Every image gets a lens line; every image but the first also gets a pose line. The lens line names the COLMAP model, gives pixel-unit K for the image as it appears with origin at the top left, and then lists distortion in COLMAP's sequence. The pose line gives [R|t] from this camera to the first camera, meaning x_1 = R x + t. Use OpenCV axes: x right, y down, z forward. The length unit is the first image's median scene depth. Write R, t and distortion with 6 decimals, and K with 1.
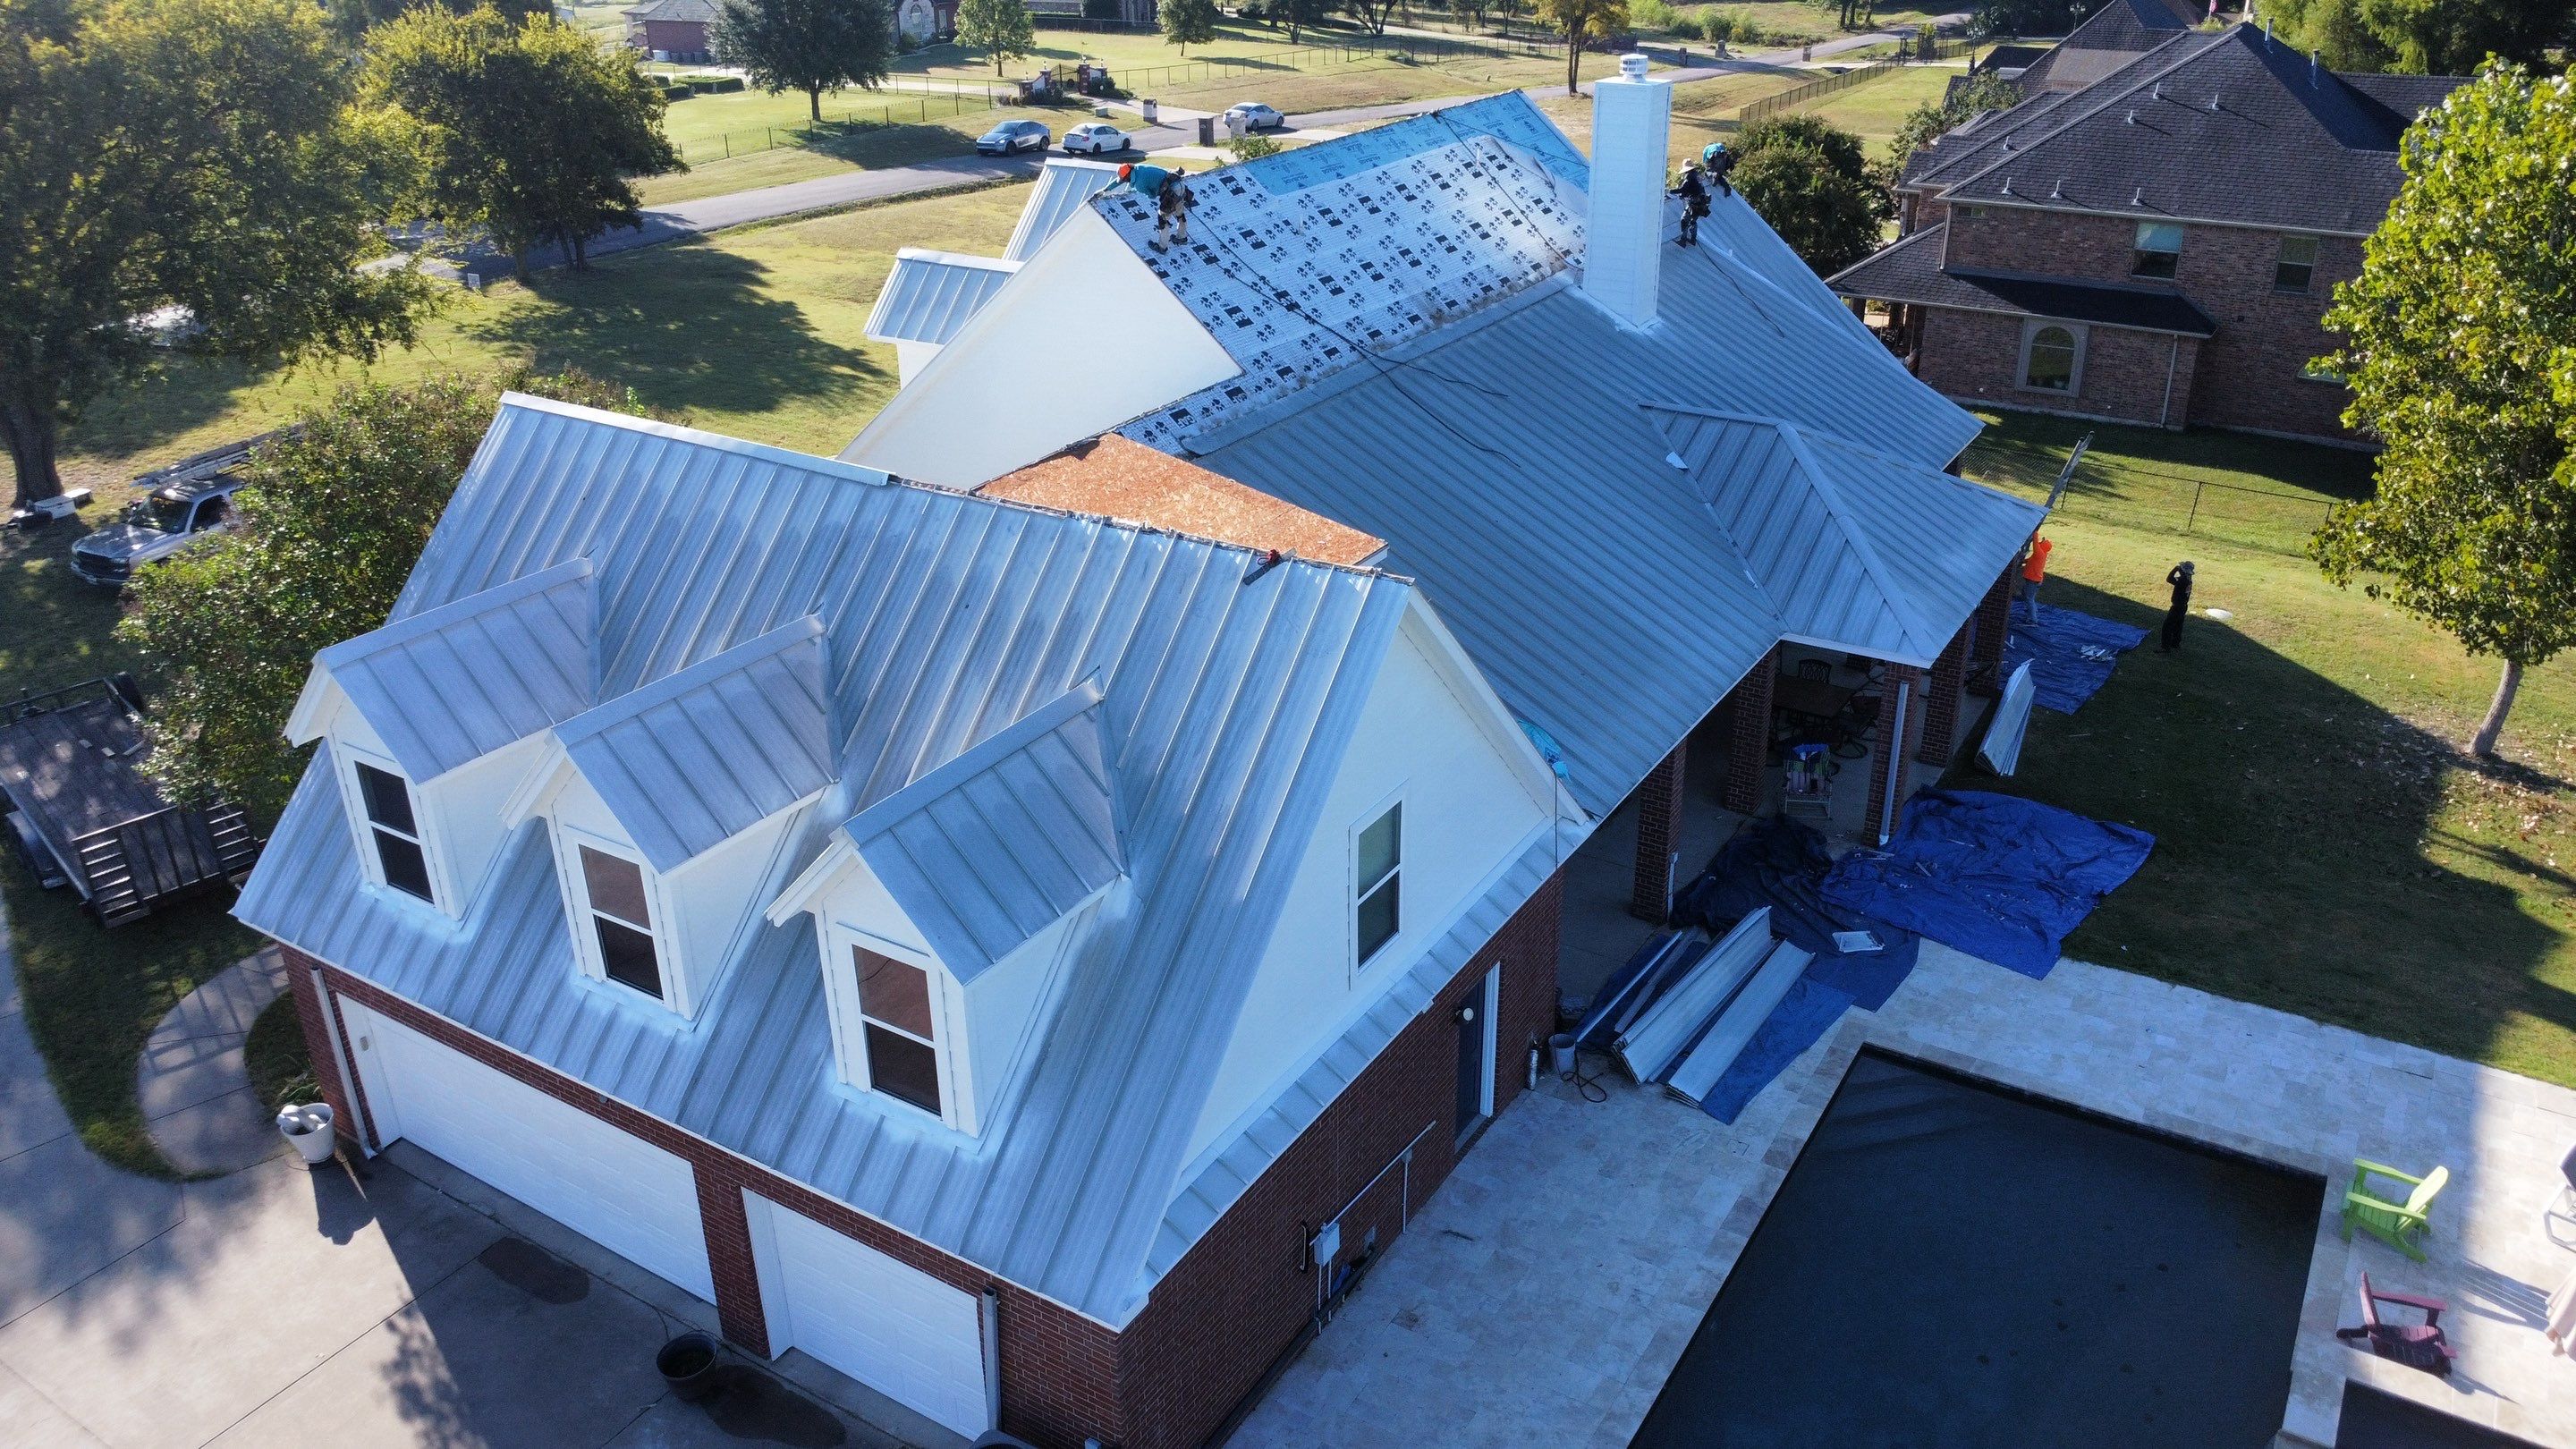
lens RADIAL K [[1868.9, 0, 1285.7], [0, 1868.9, 724.7], [0, 0, 1]] dist [-0.029172, -0.001070]
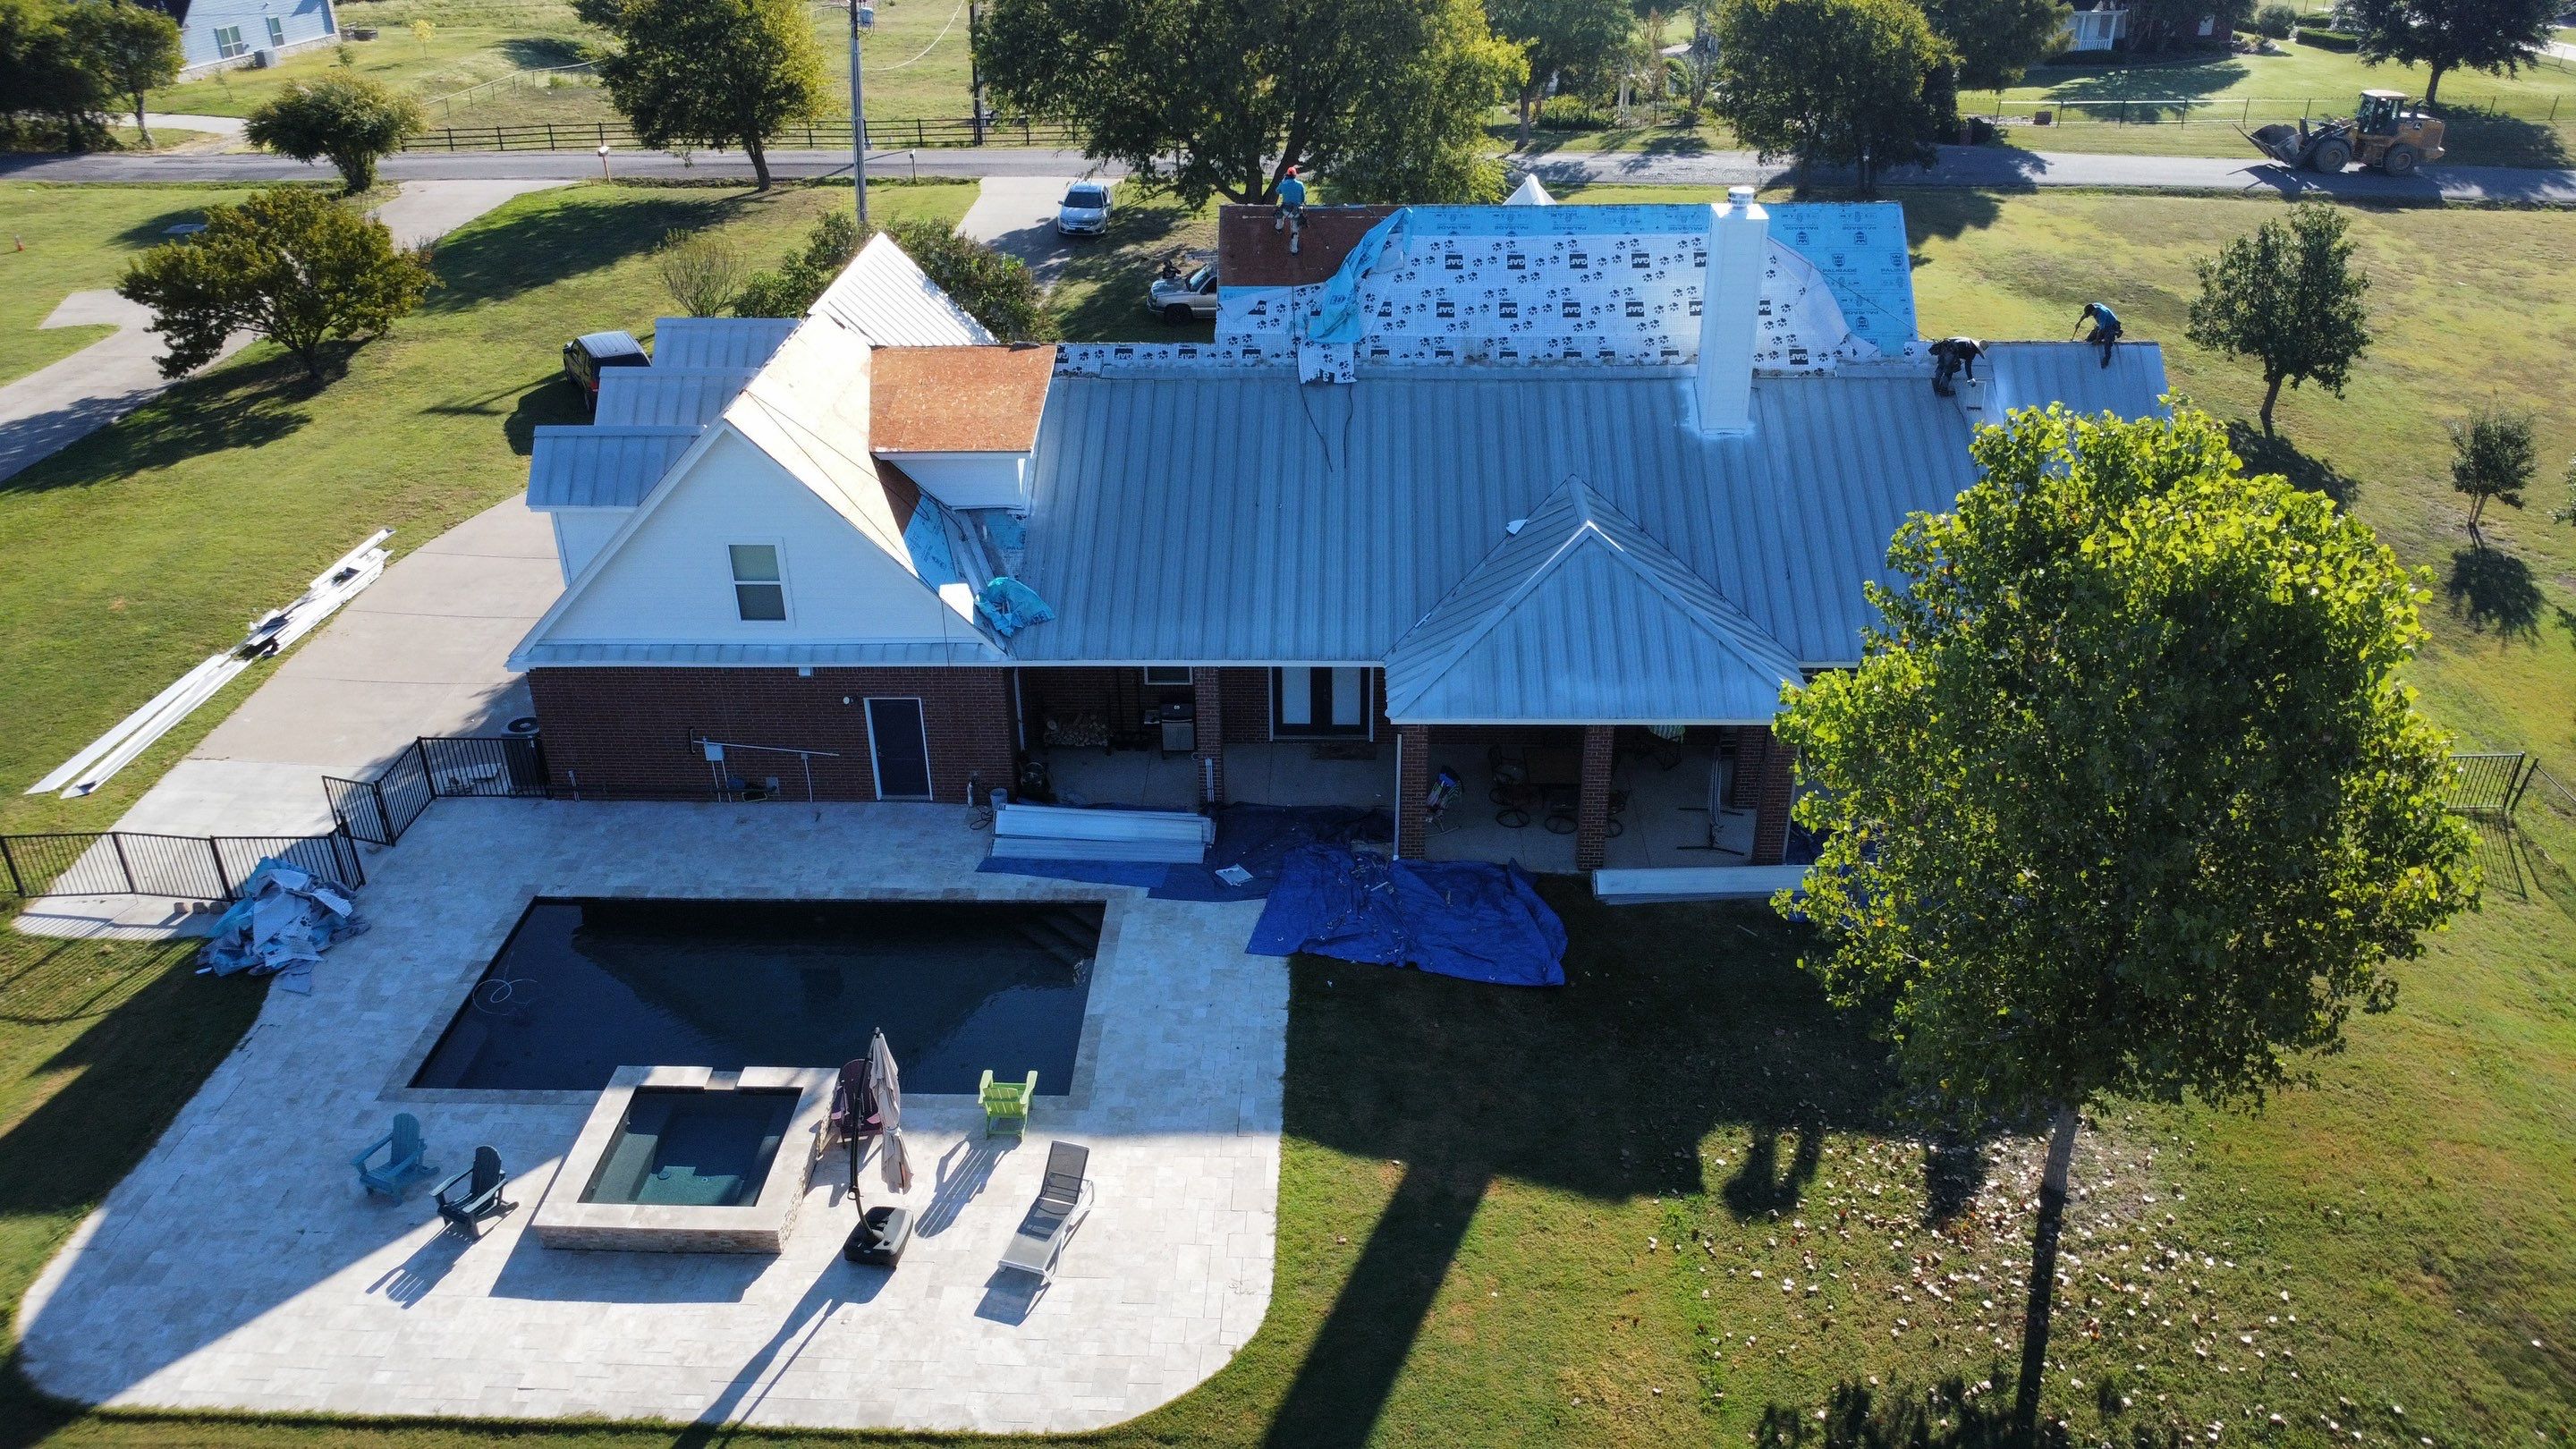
lens RADIAL K [[1871.8, 0, 1287.0], [0, 1871.8, 724.3], [0, 0, 1]] dist [-0.024710, -0.012650]
pose [[0.504007, 0.420830, -0.754241, 1.244560], [-0.366545, 0.894945, 0.254399, -0.318462], [0.782062, 0.148244, 0.605312, 0.214533]]
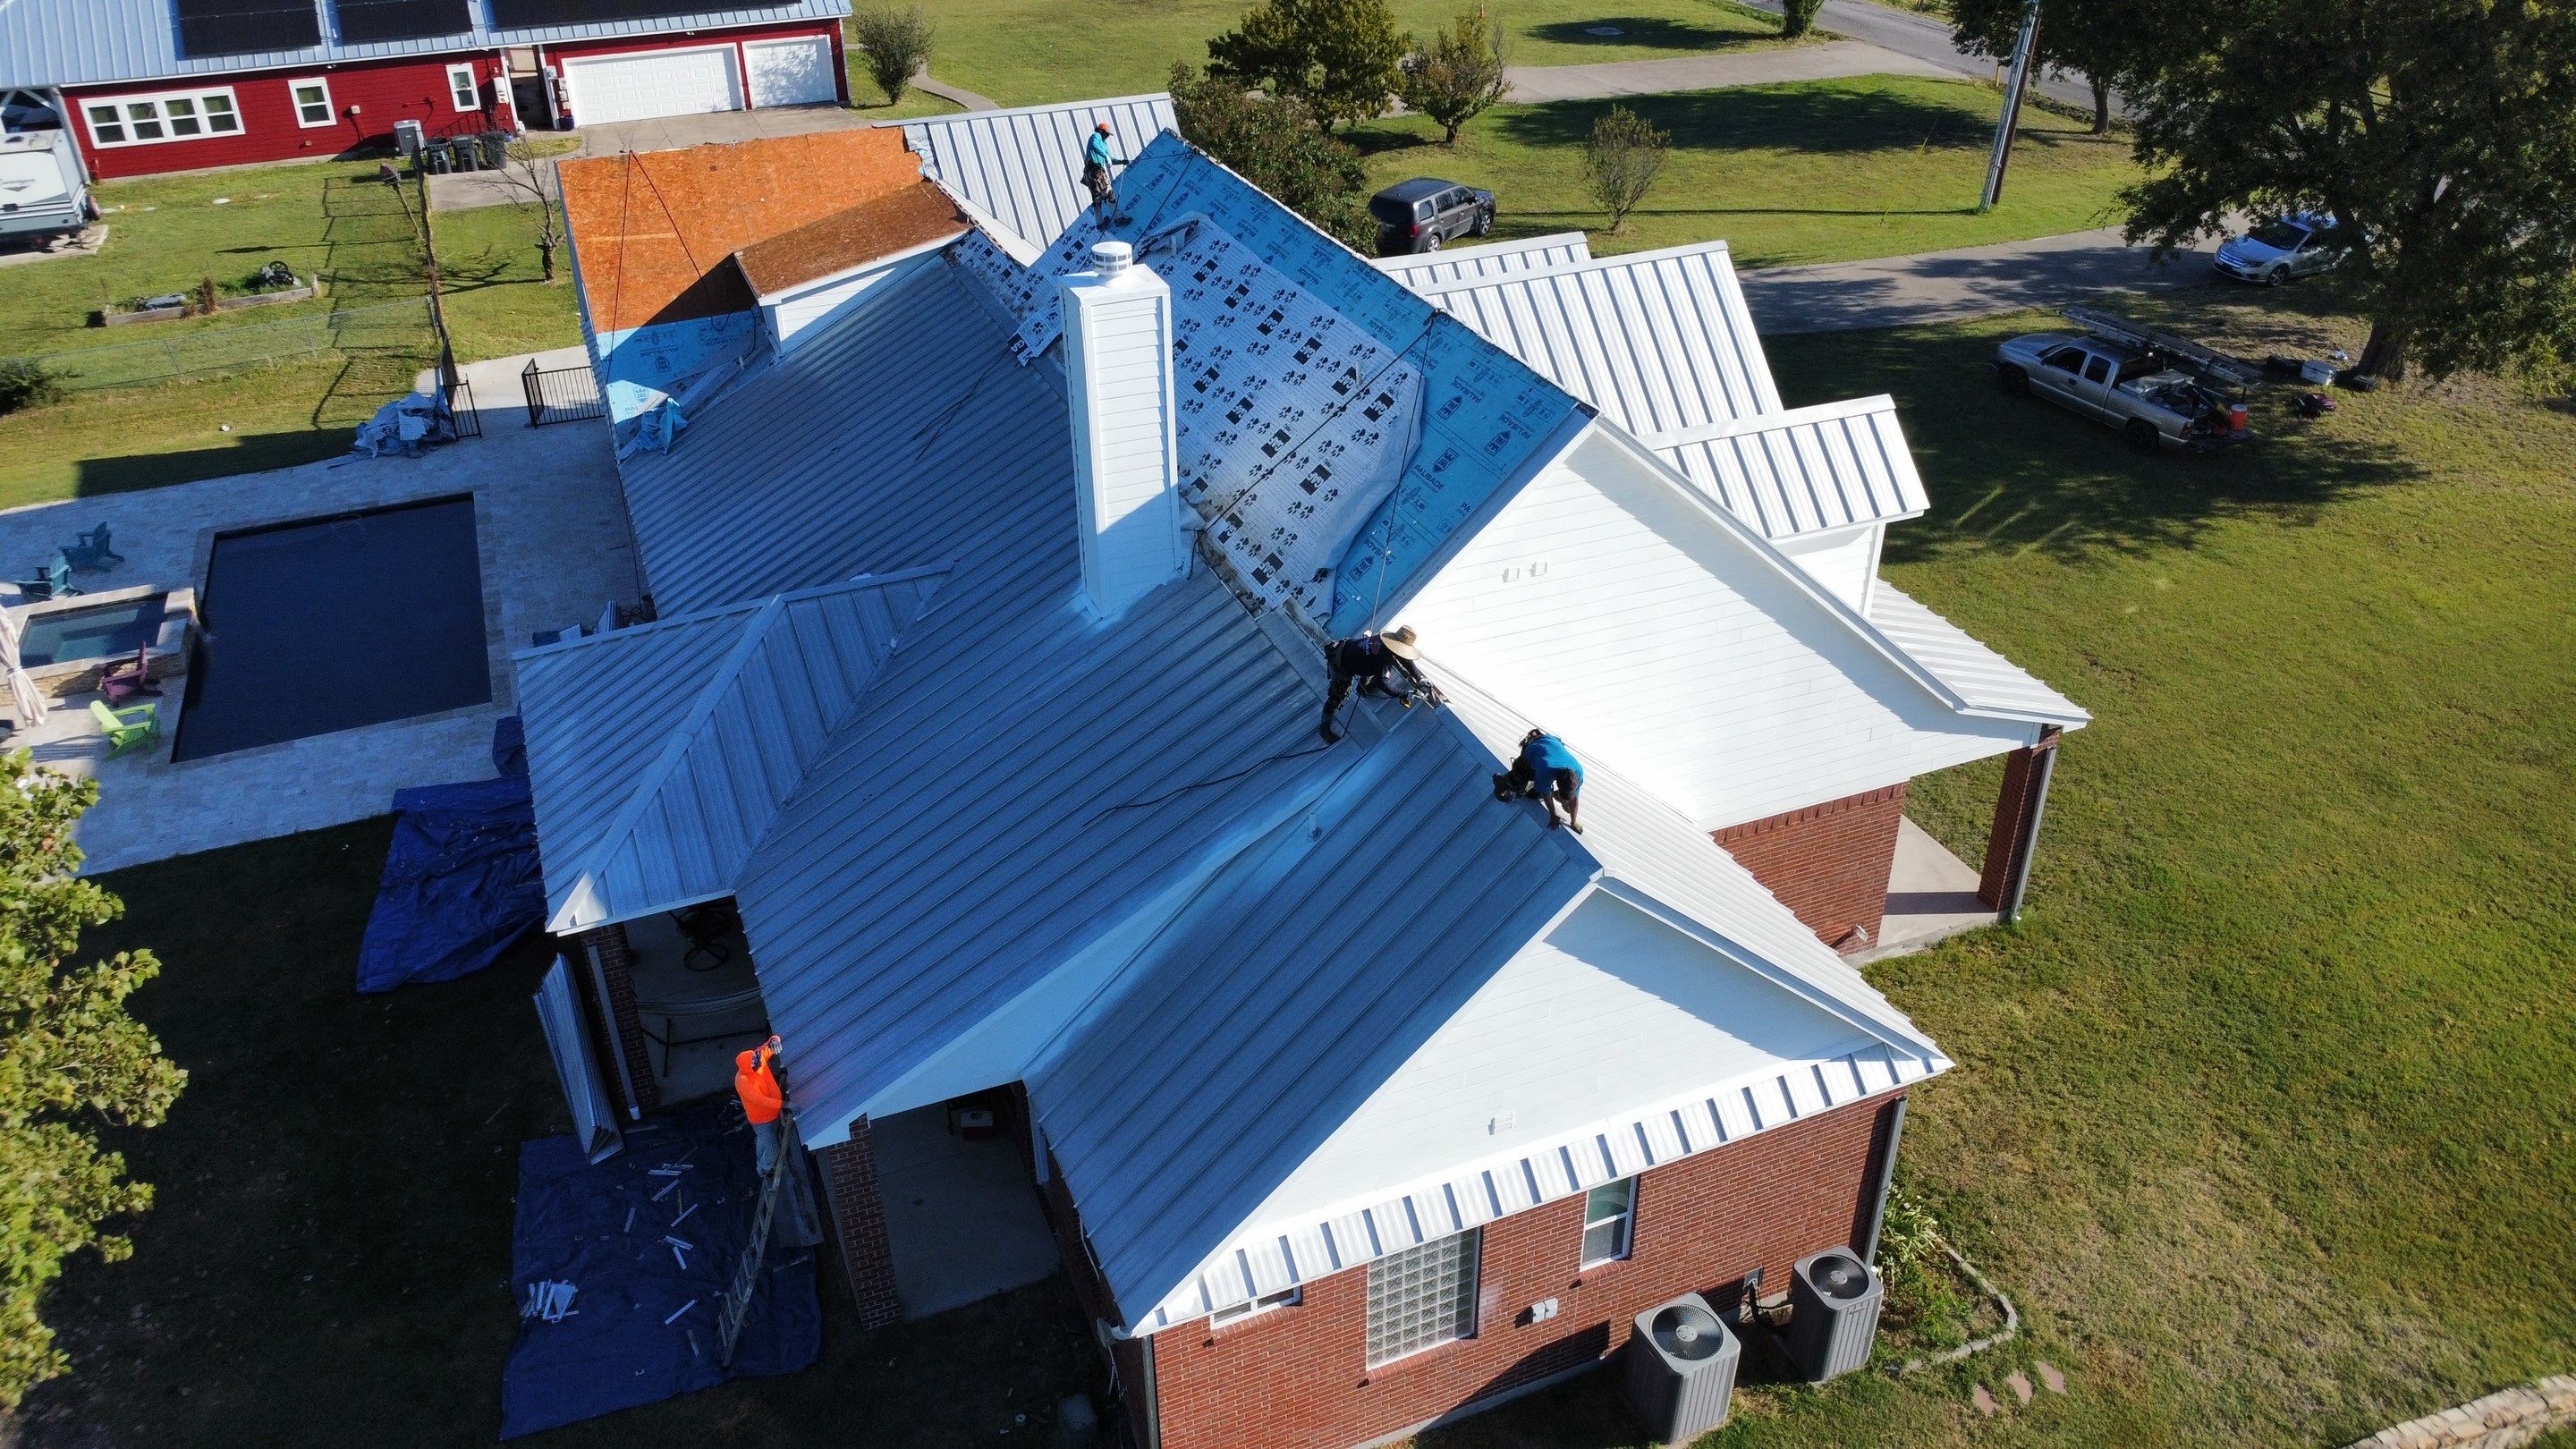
lens RADIAL K [[1871.8, 0, 1287.0], [0, 1871.8, 724.3], [0, 0, 1]] dist [-0.024710, -0.012650]
pose [[-0.580852, 0.435548, -0.687684, 0.852902], [-0.332271, 0.644362, 0.688763, -0.905950], [0.743106, 0.628567, -0.229558, 1.614890]]
